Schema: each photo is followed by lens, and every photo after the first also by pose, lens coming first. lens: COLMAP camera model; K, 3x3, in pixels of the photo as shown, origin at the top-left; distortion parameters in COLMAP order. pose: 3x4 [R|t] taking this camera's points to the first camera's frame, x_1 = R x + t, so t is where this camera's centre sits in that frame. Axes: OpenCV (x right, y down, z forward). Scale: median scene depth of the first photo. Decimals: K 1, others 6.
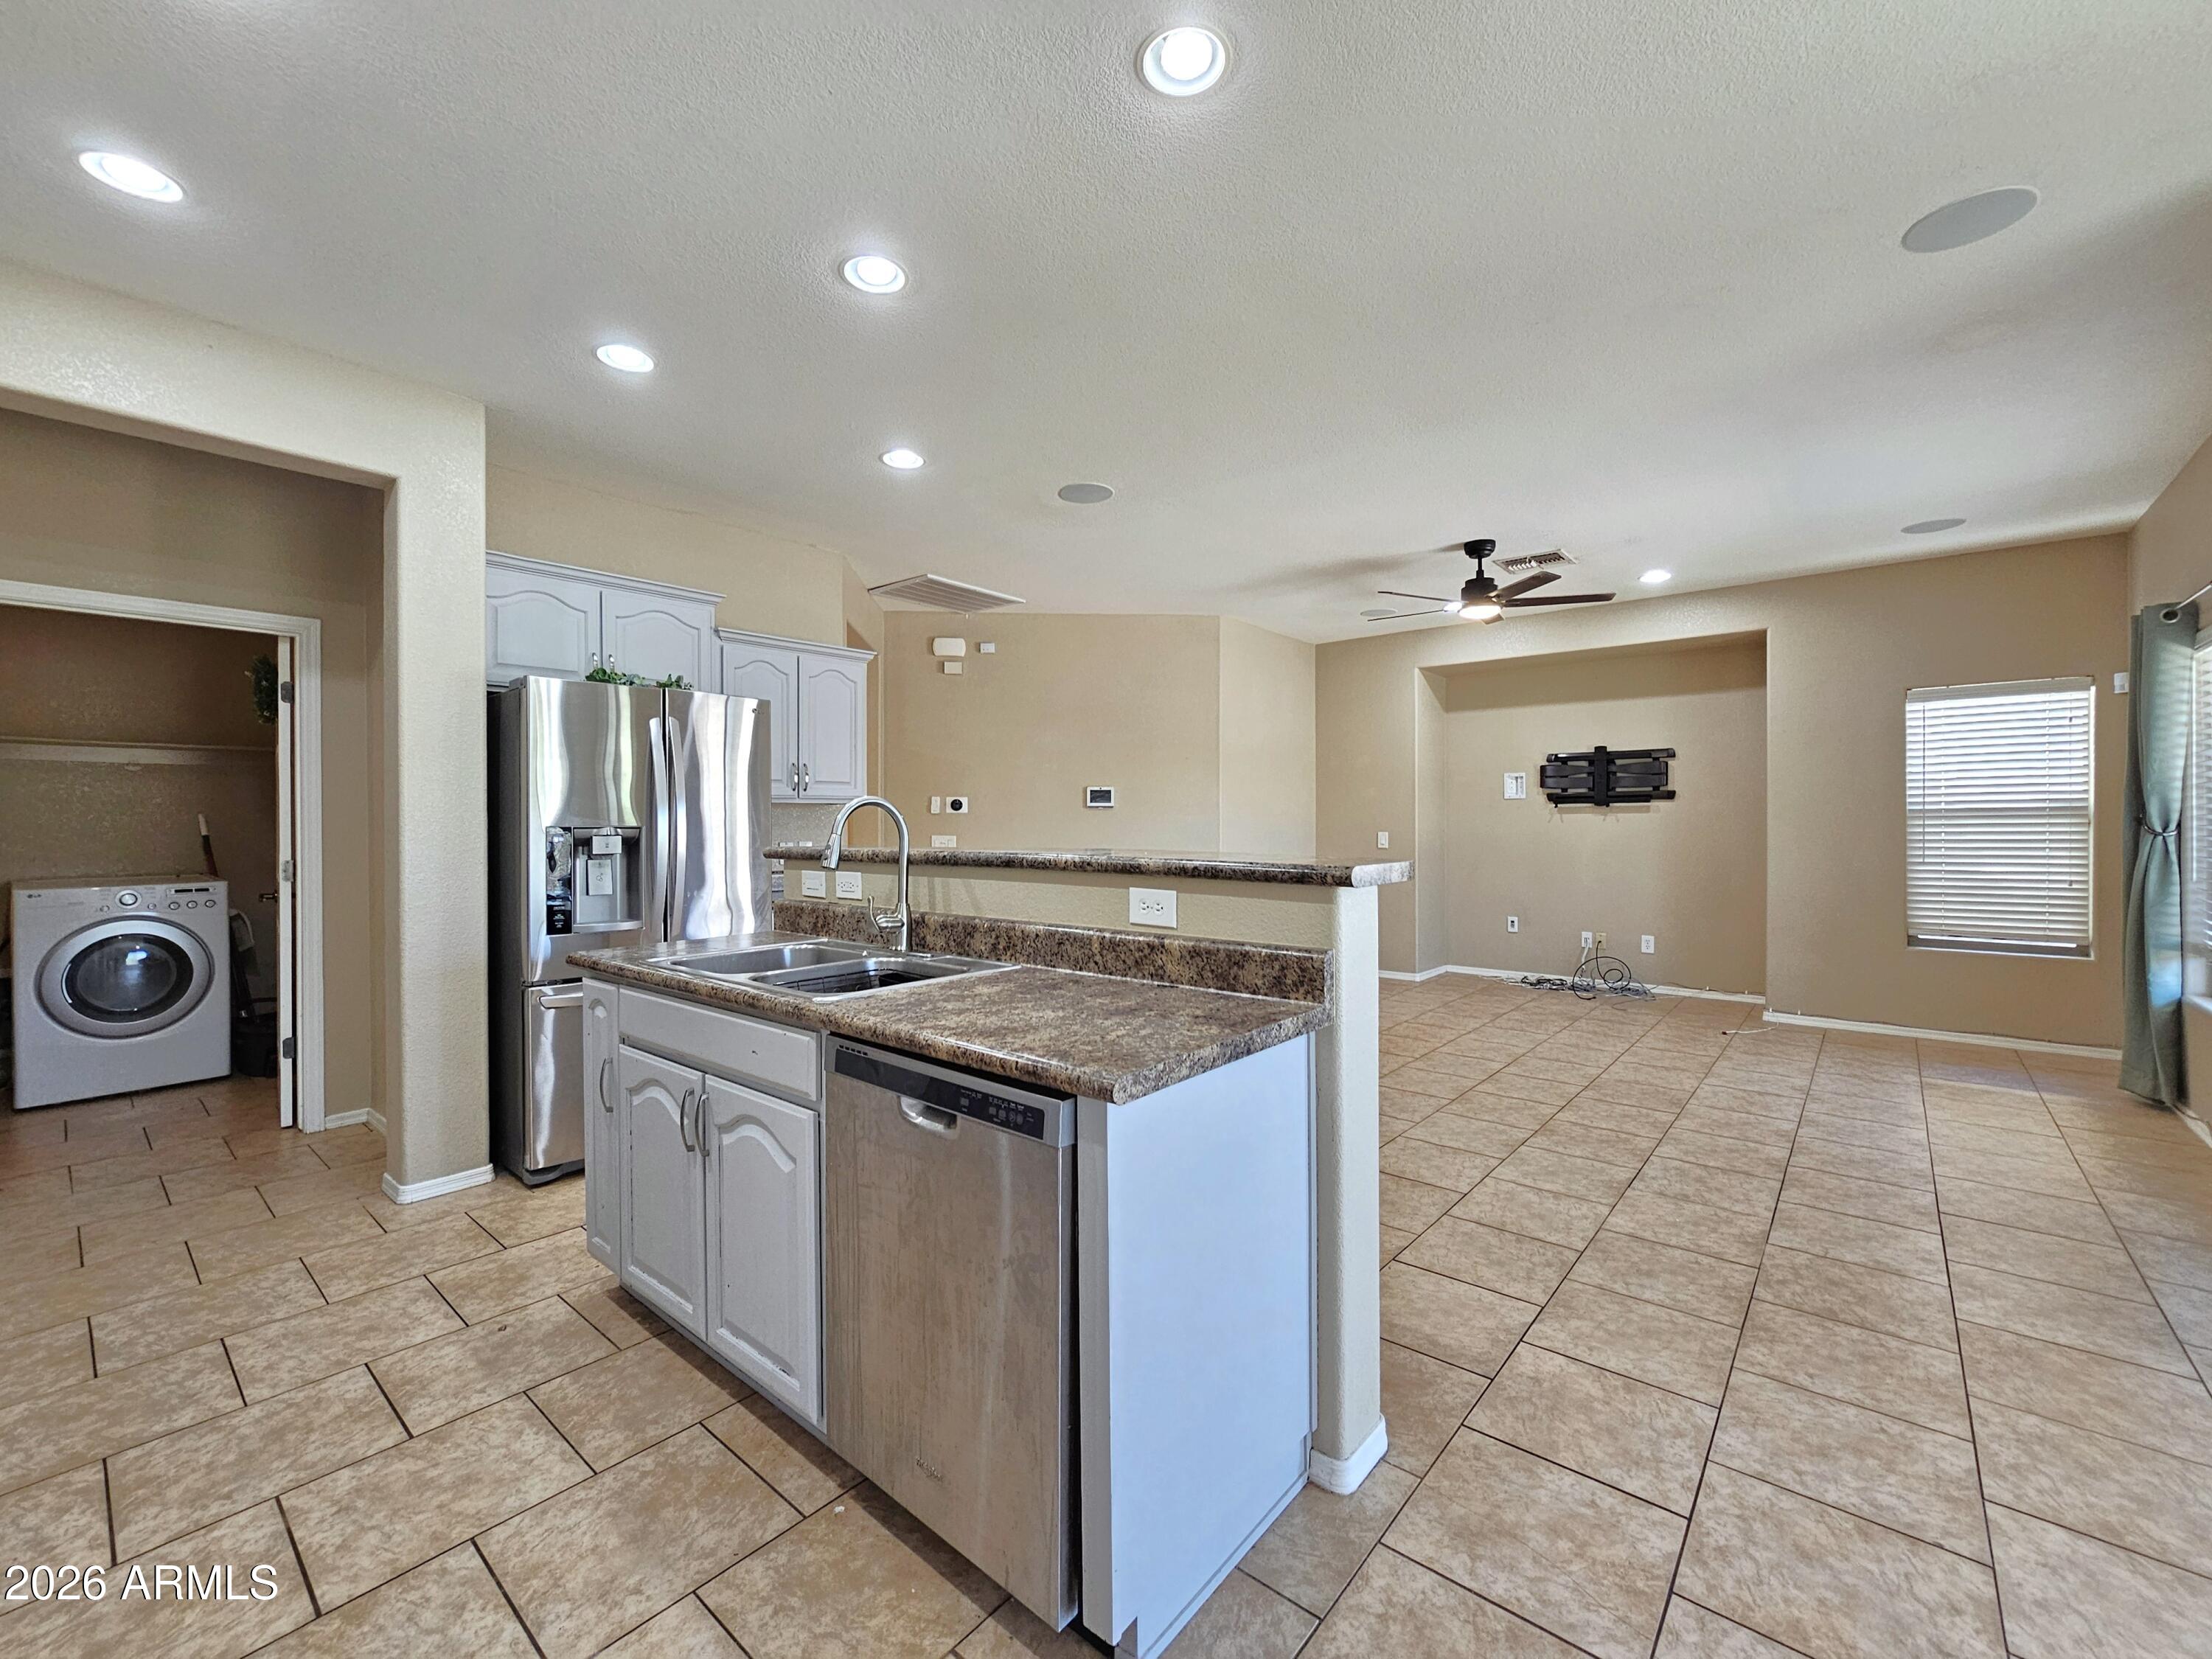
lens RADIAL K [[910.7, 0, 1099.2], [0, 910.7, 822.3], [0, 0, 1]] dist [-0.023004, 0.006977]
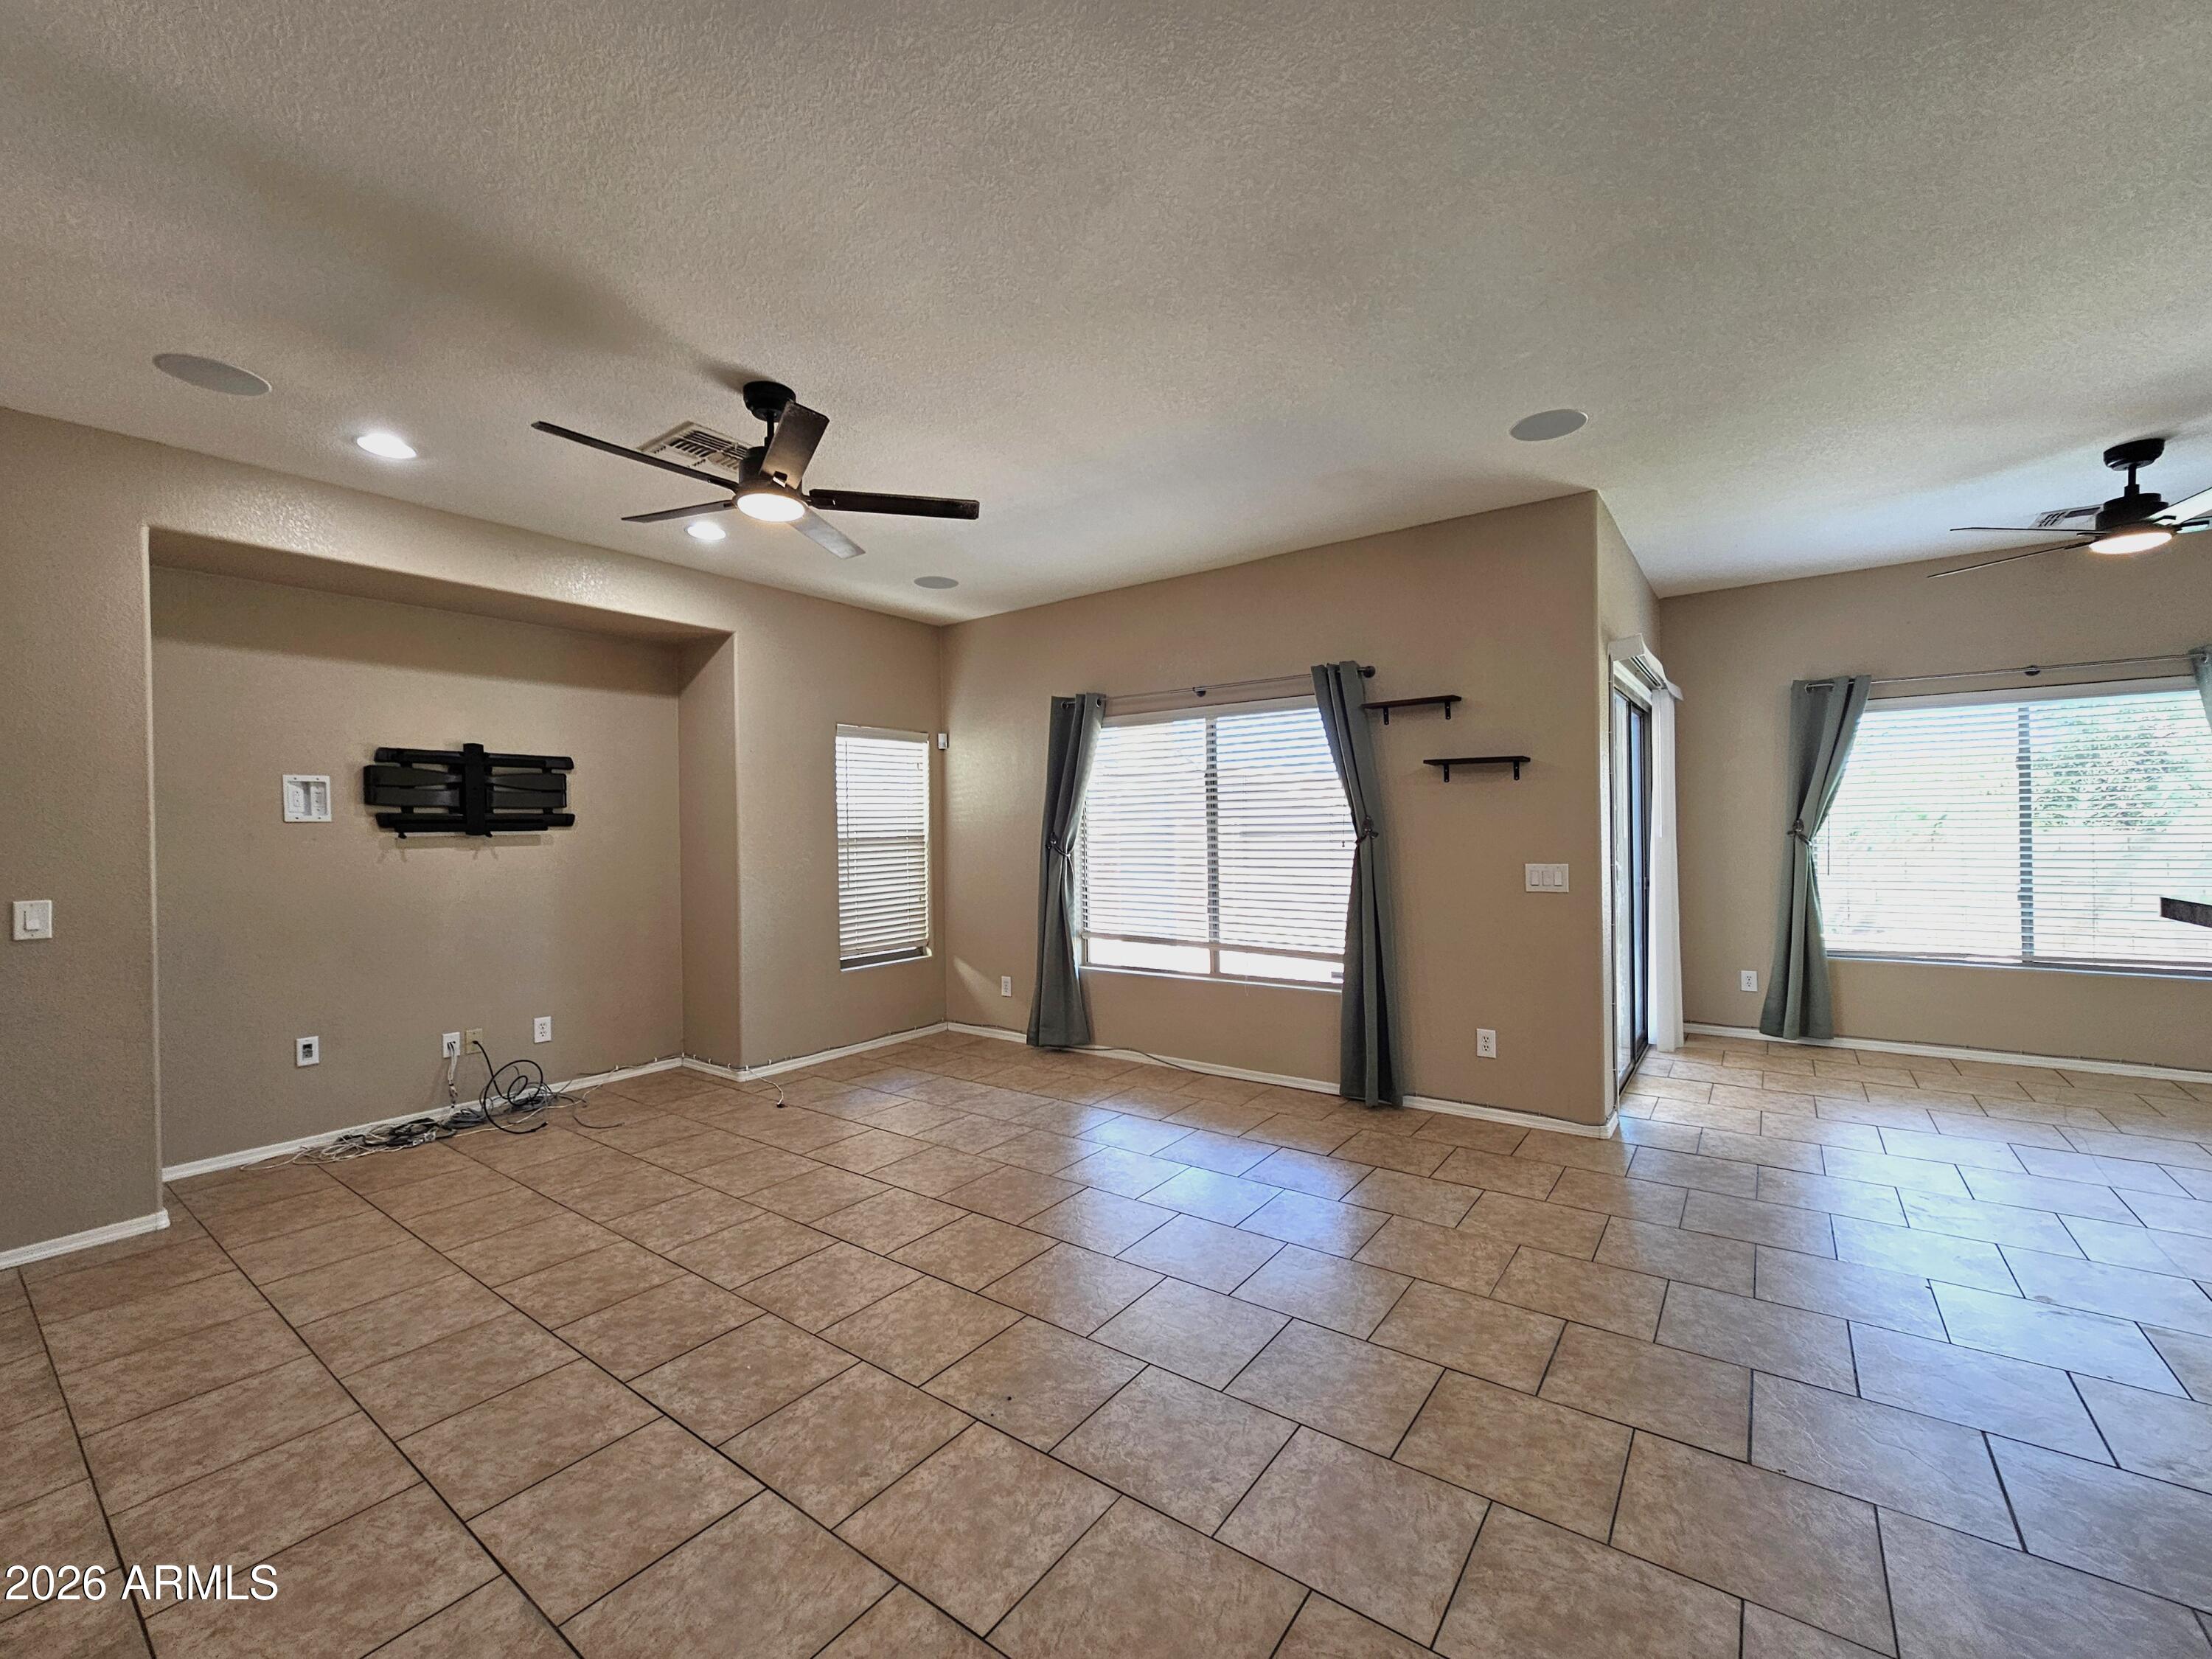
lens RADIAL K [[910.3, 0, 1101.7], [0, 910.3, 829.3], [0, 0, 1]] dist [-0.003715, -0.000062]
pose [[-0.077510, 0.005367, 0.996977, -0.186497], [0.017719, 0.999835, -0.004004, -0.015843], [-0.996834, 0.017355, -0.077593, 0.809166]]
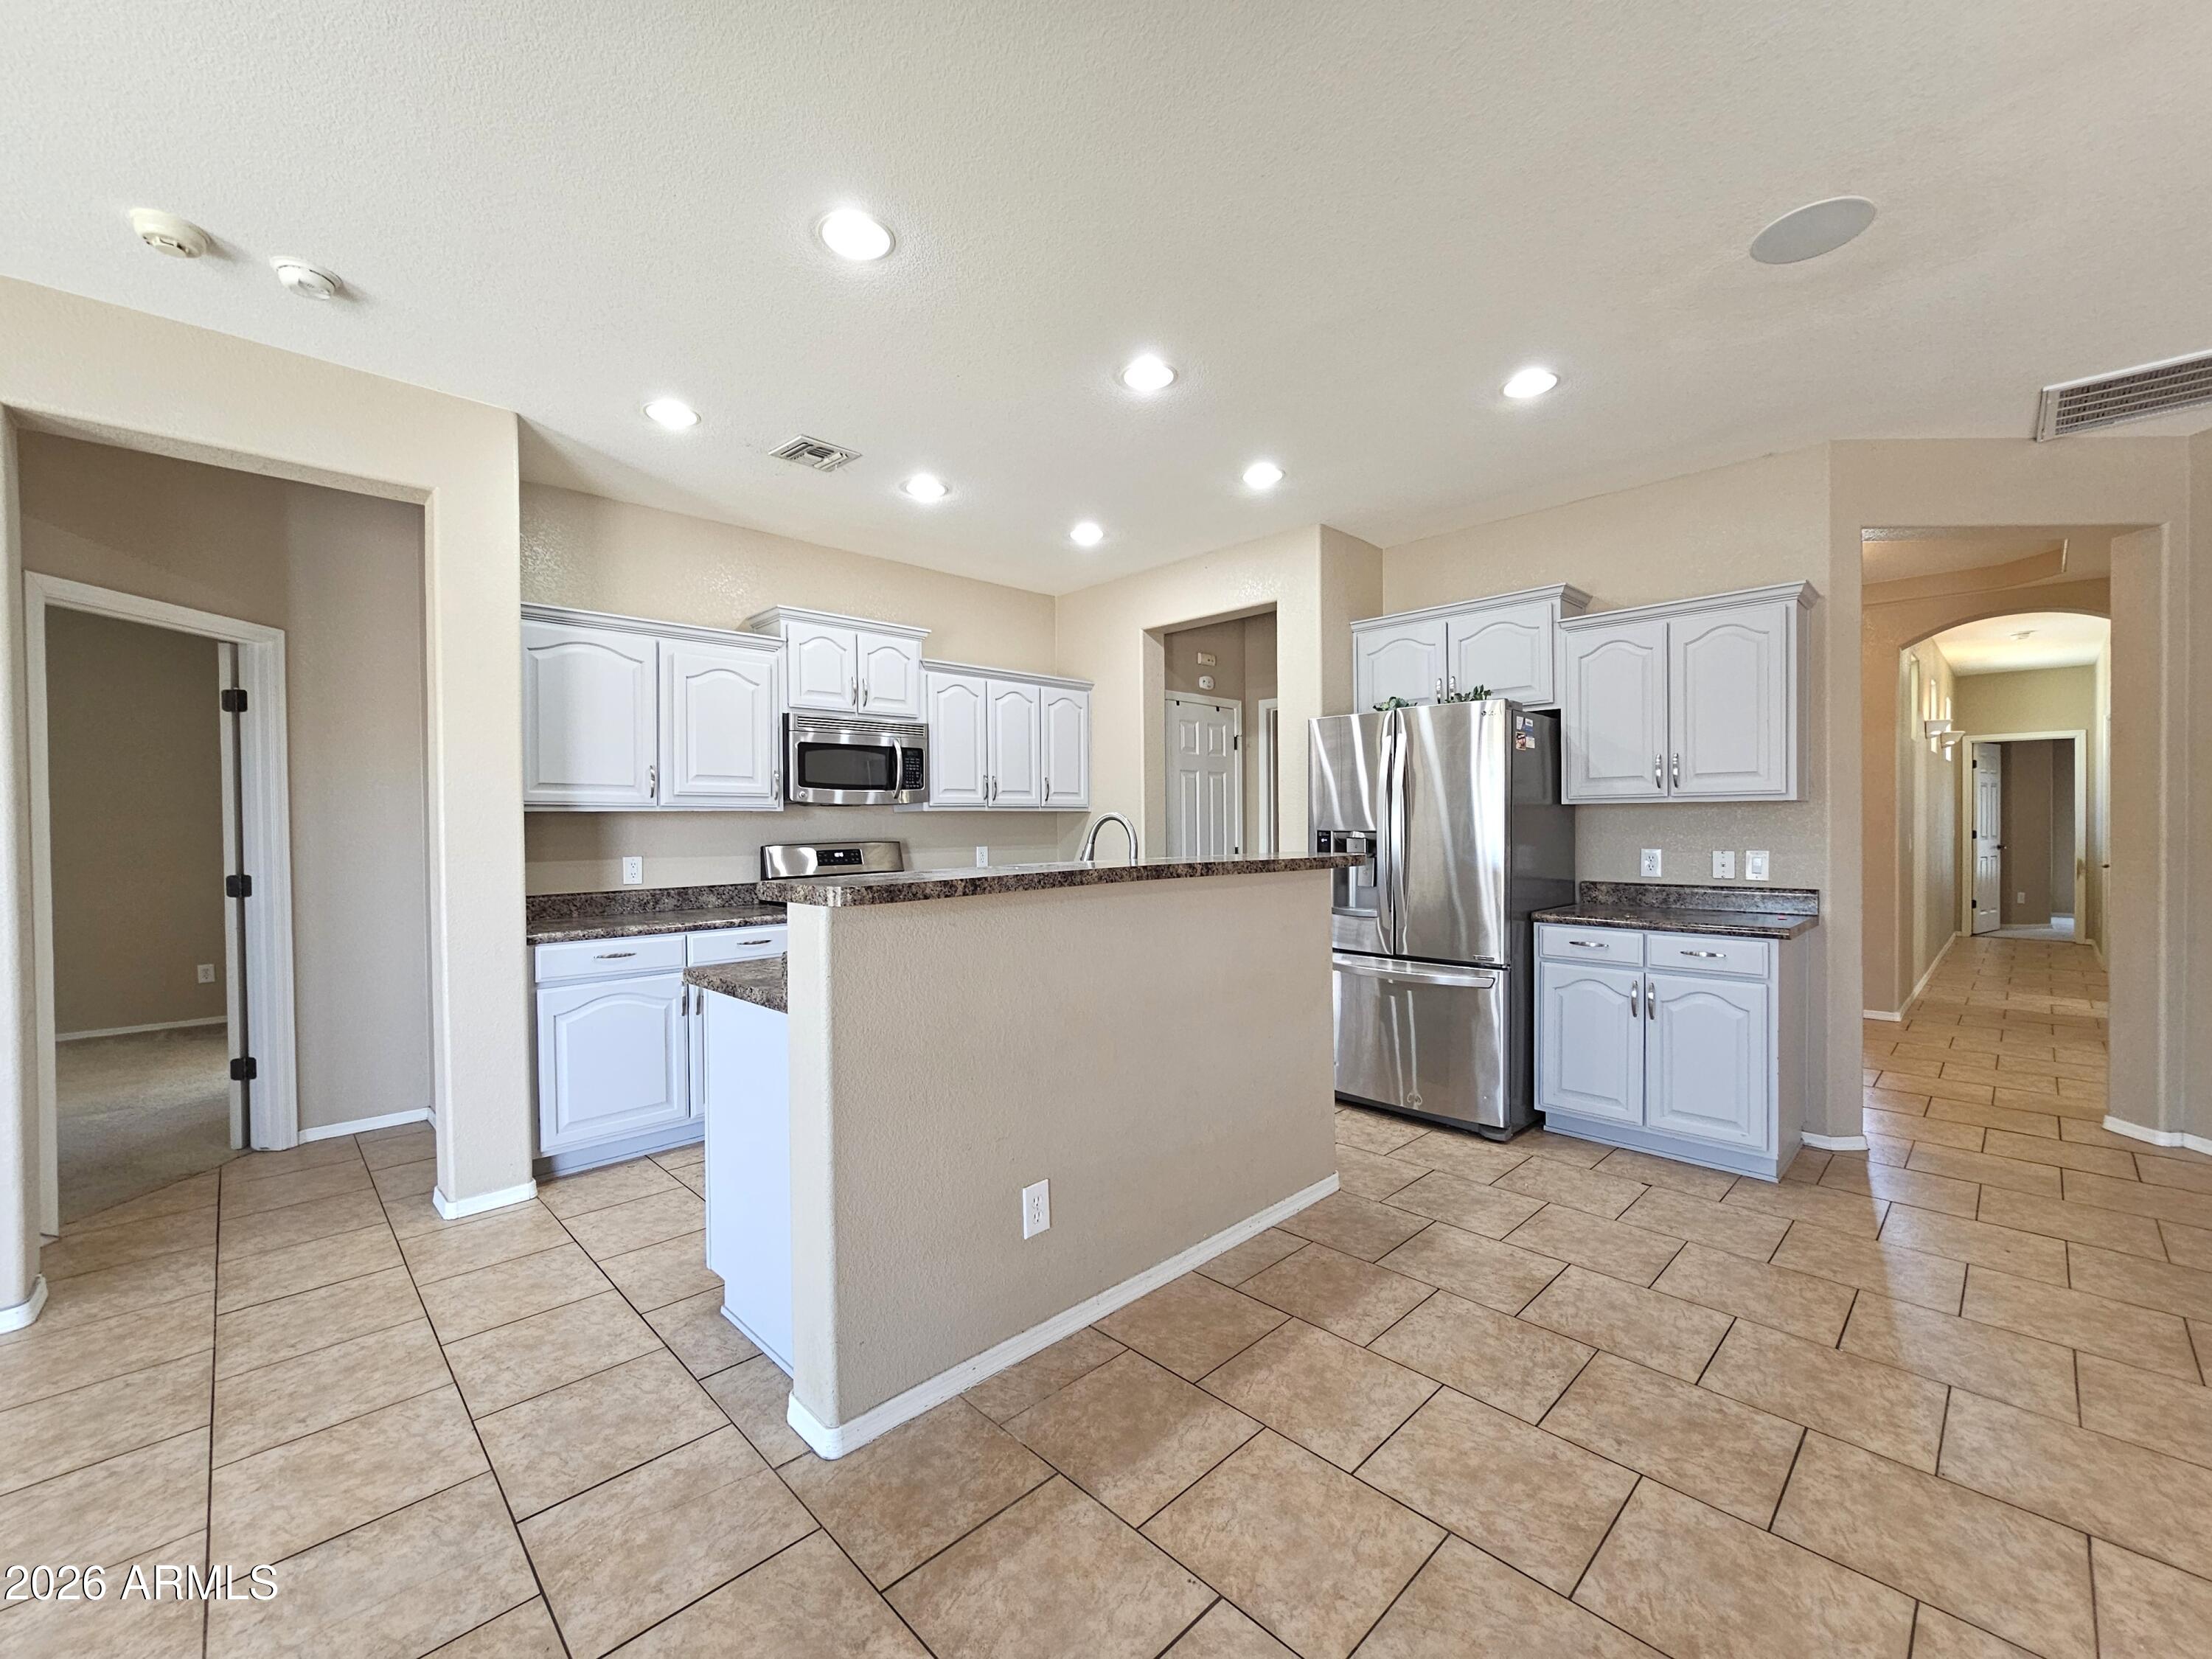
lens RADIAL K [[910.3, 0, 1101.7], [0, 910.3, 829.3], [0, 0, 1]] dist [-0.003715, -0.000062]
pose [[-0.087119, 0.012199, -0.996123, 0.471290], [0.008819, 0.999895, 0.011474, -0.010394], [0.996159, -0.007785, -0.087218, 0.505972]]
